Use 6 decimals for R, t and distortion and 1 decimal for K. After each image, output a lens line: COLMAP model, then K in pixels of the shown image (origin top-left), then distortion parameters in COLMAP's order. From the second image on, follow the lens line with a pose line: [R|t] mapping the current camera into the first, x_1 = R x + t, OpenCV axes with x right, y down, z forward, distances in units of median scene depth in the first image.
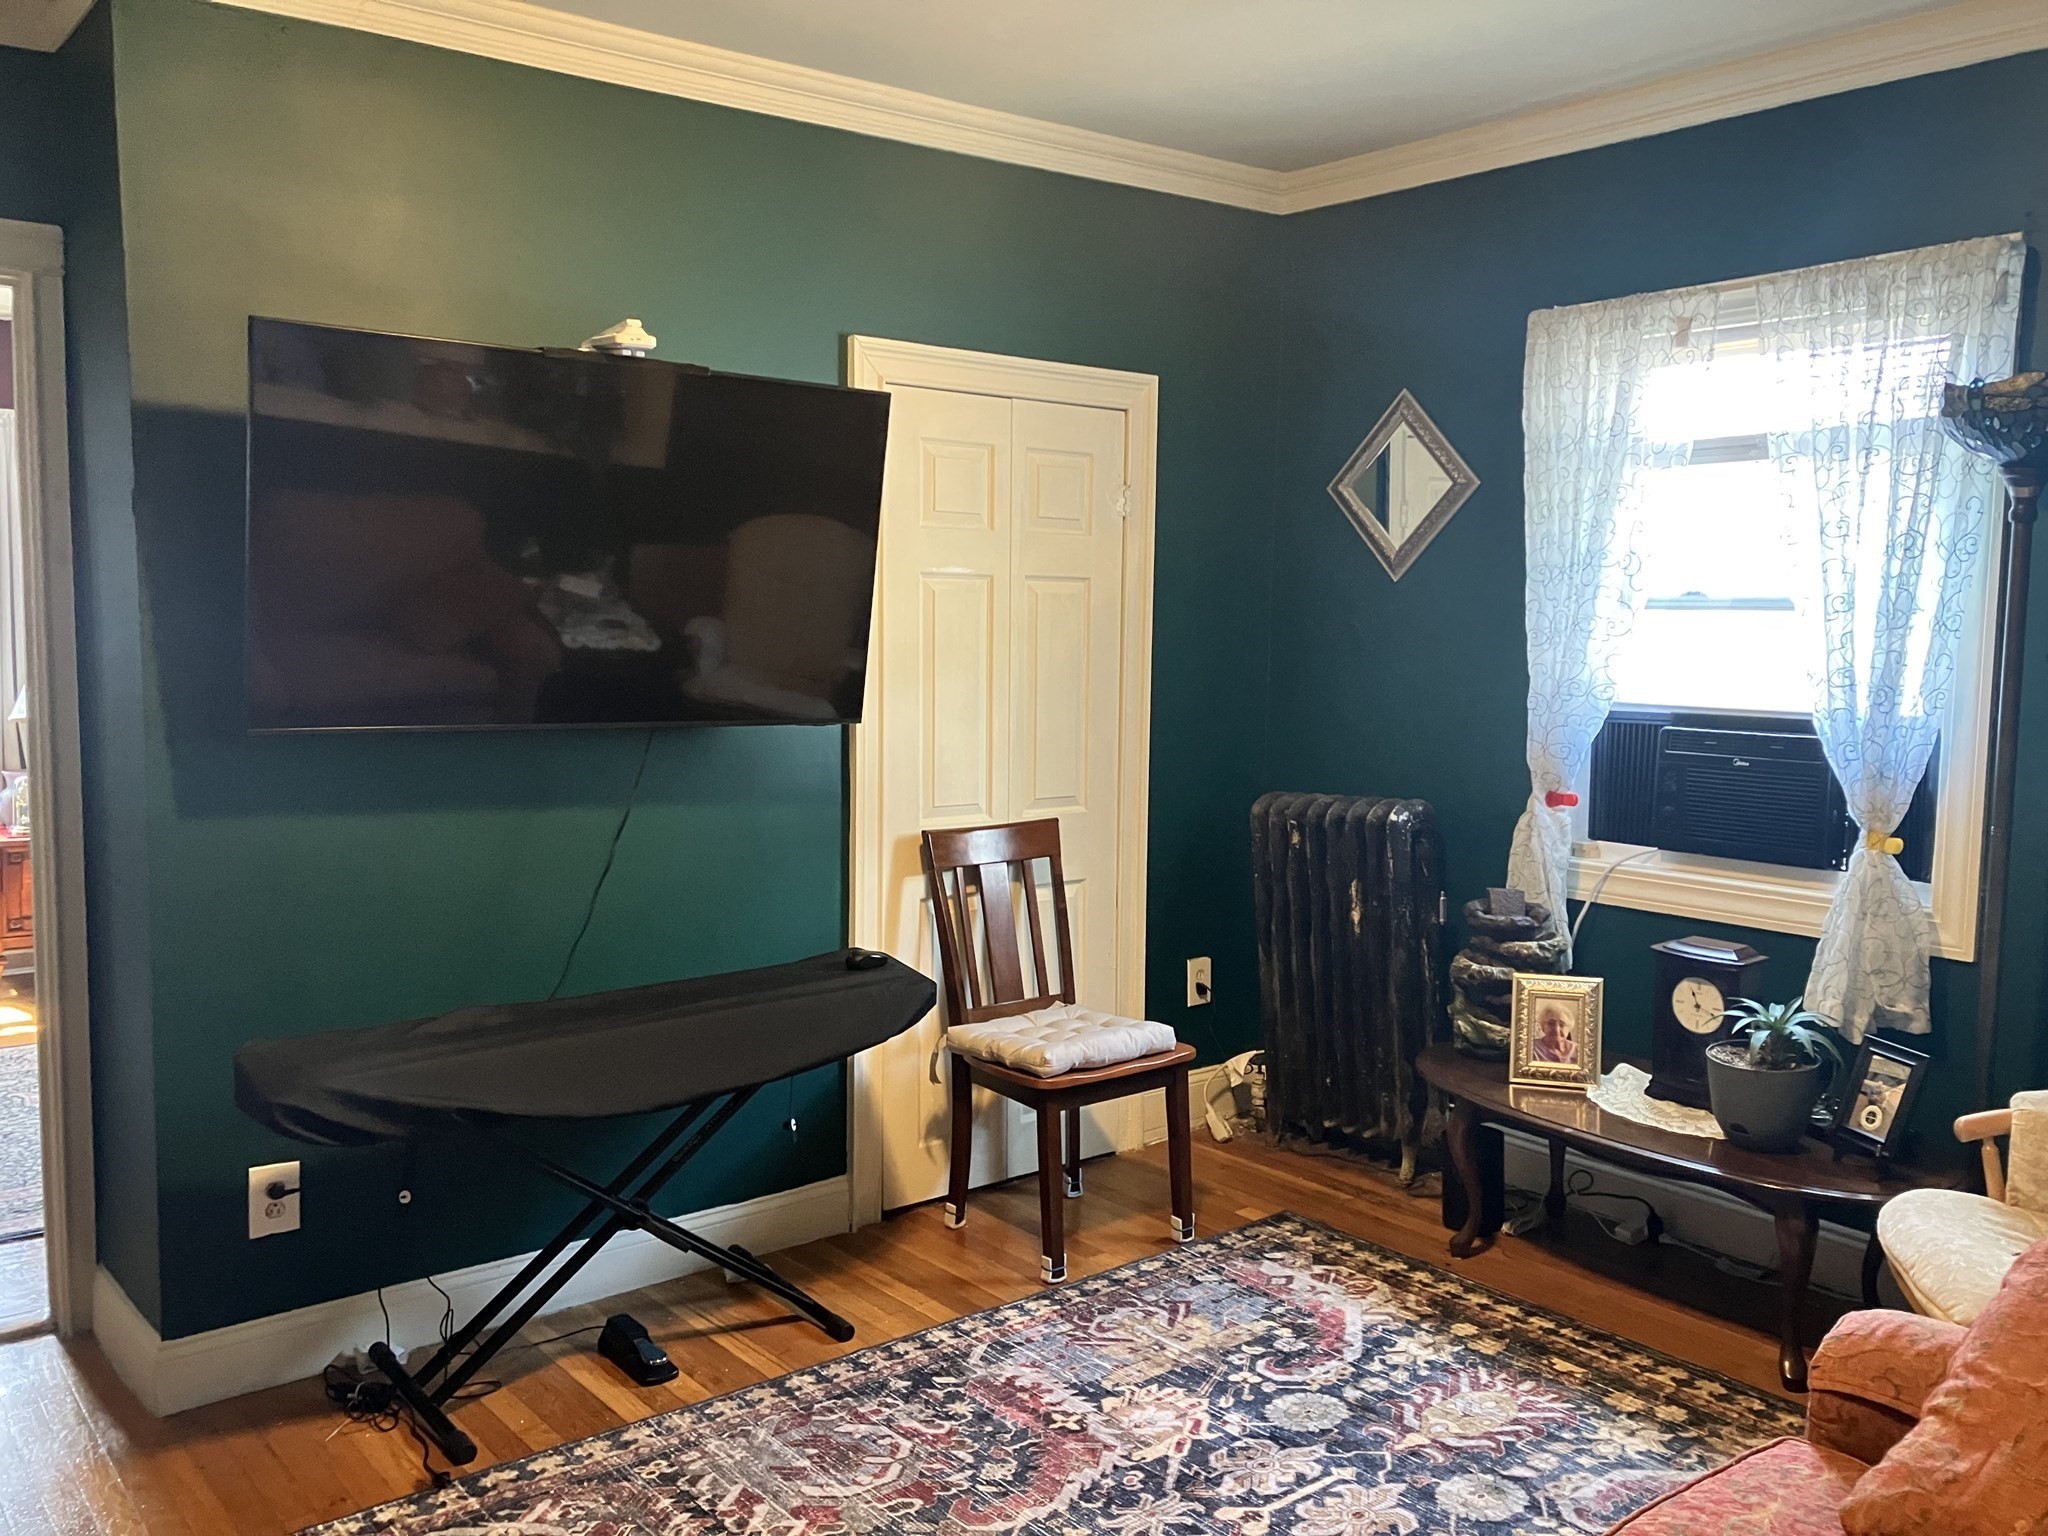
lens RADIAL K [[1661.3, 0, 1025.7], [0, 1661.3, 763.5], [0, 0, 1]] dist [0.003586, 0.001019]
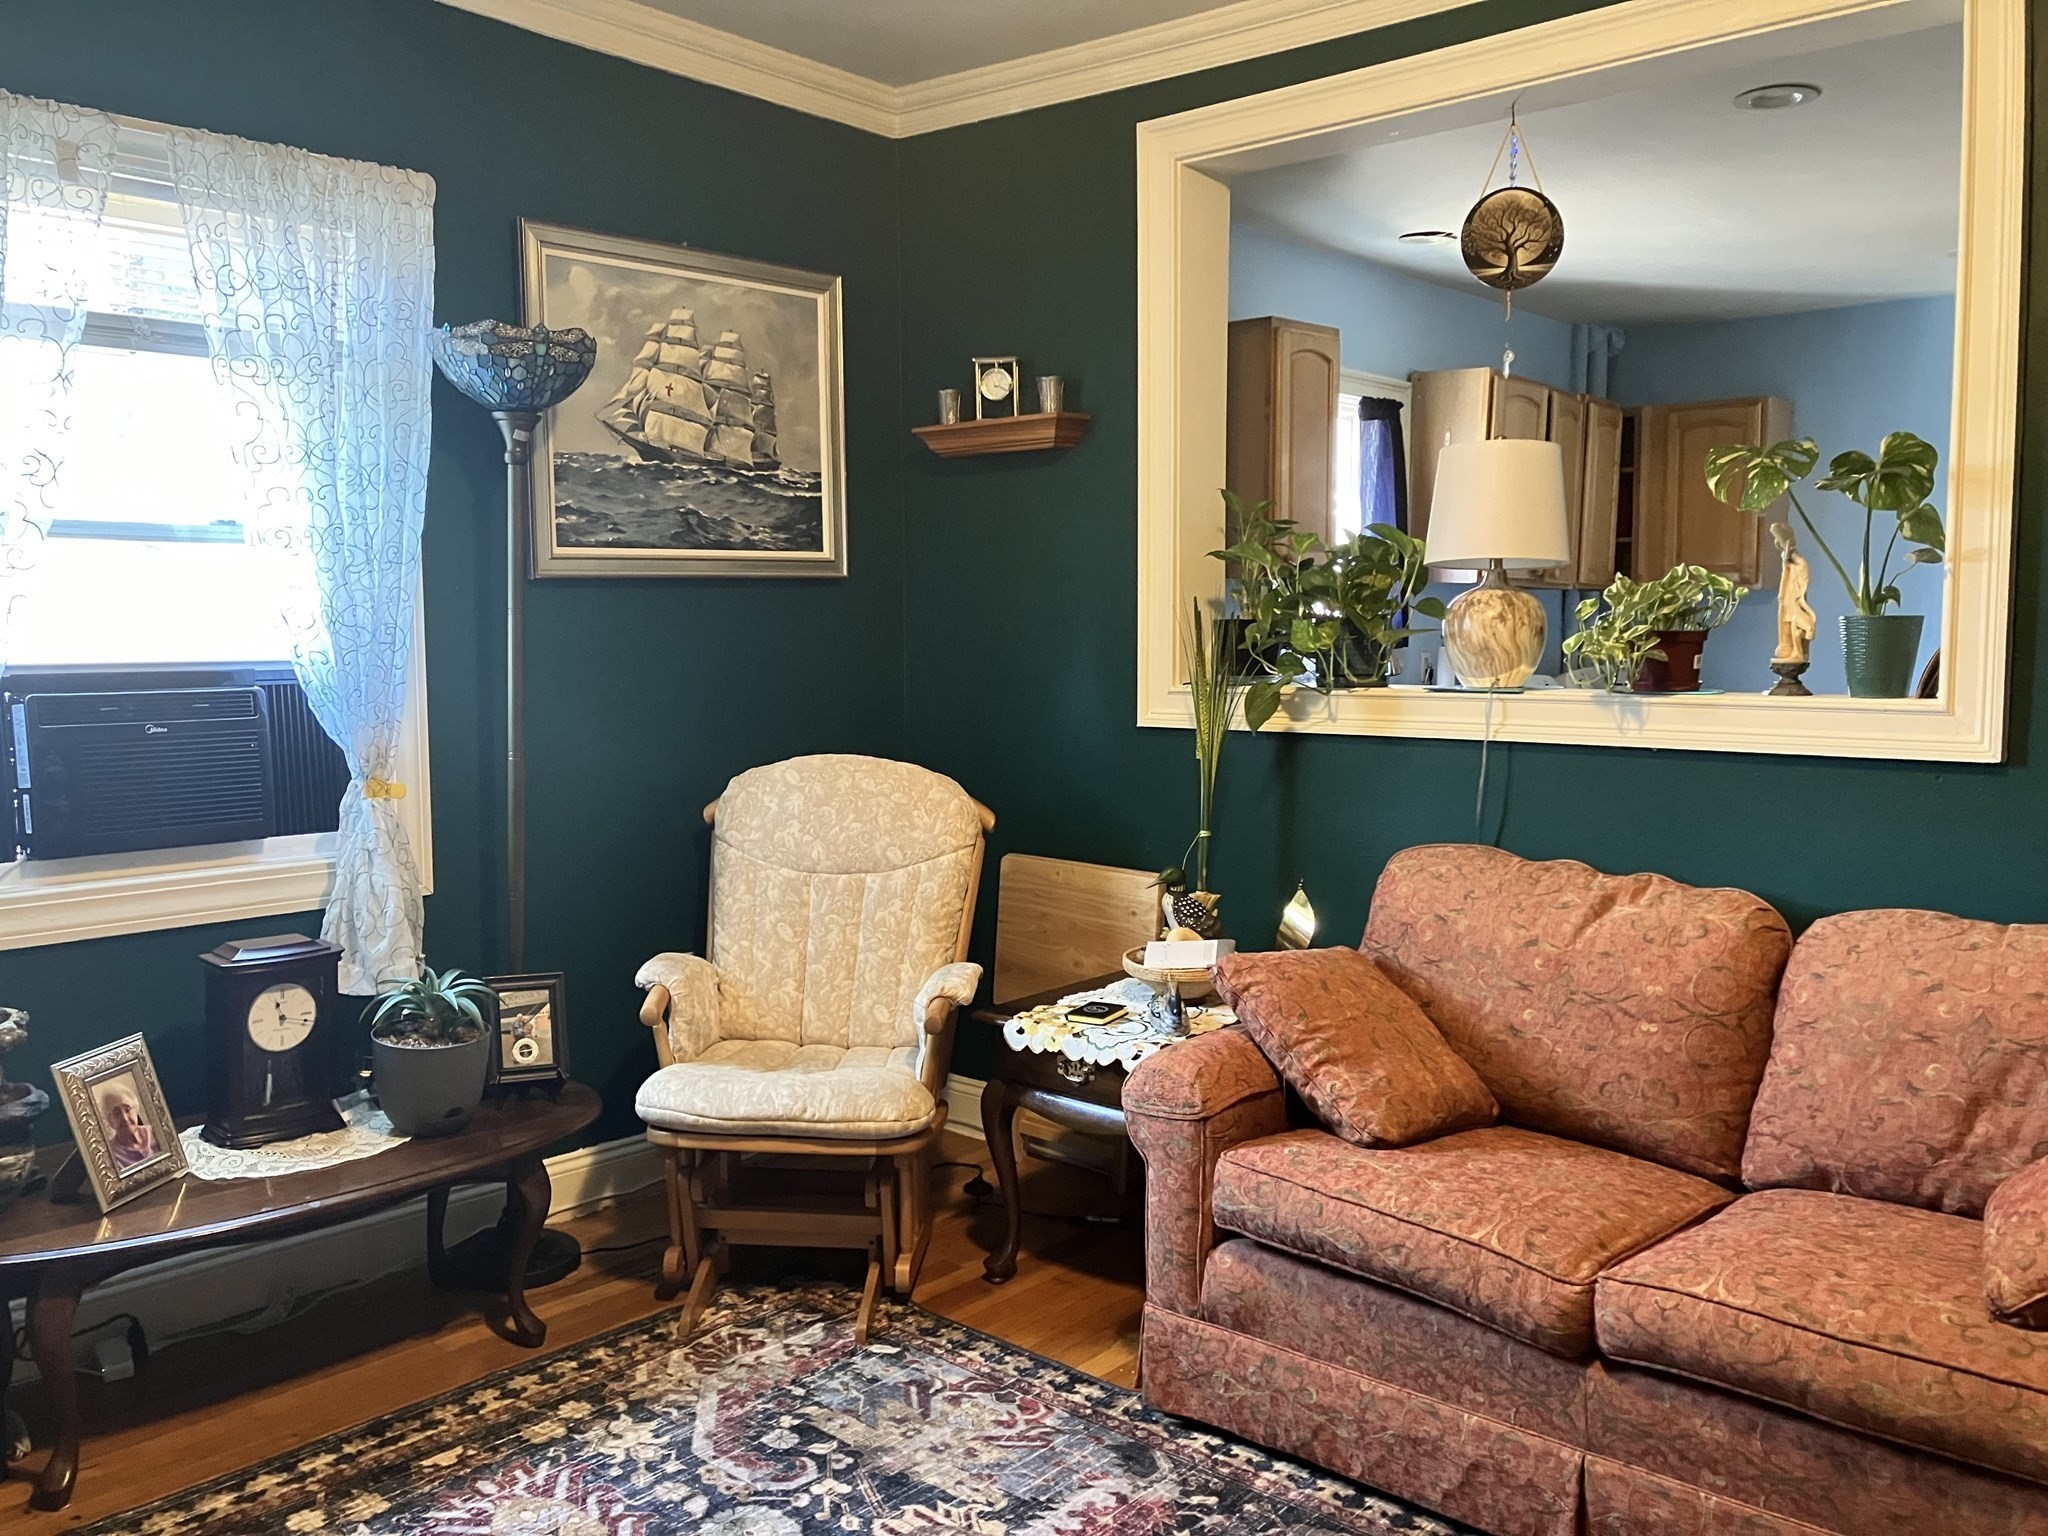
lens RADIAL K [[1661.3, 0, 1028.0], [0, 1661.3, 774.3], [0, 0, 1]] dist [0.003586, 0.001019]
pose [[-0.155627, -0.107919, 0.981903, -0.488663], [0.084629, 0.988903, 0.122102, -0.047430], [-0.984184, 0.102100, -0.144767, 0.797255]]
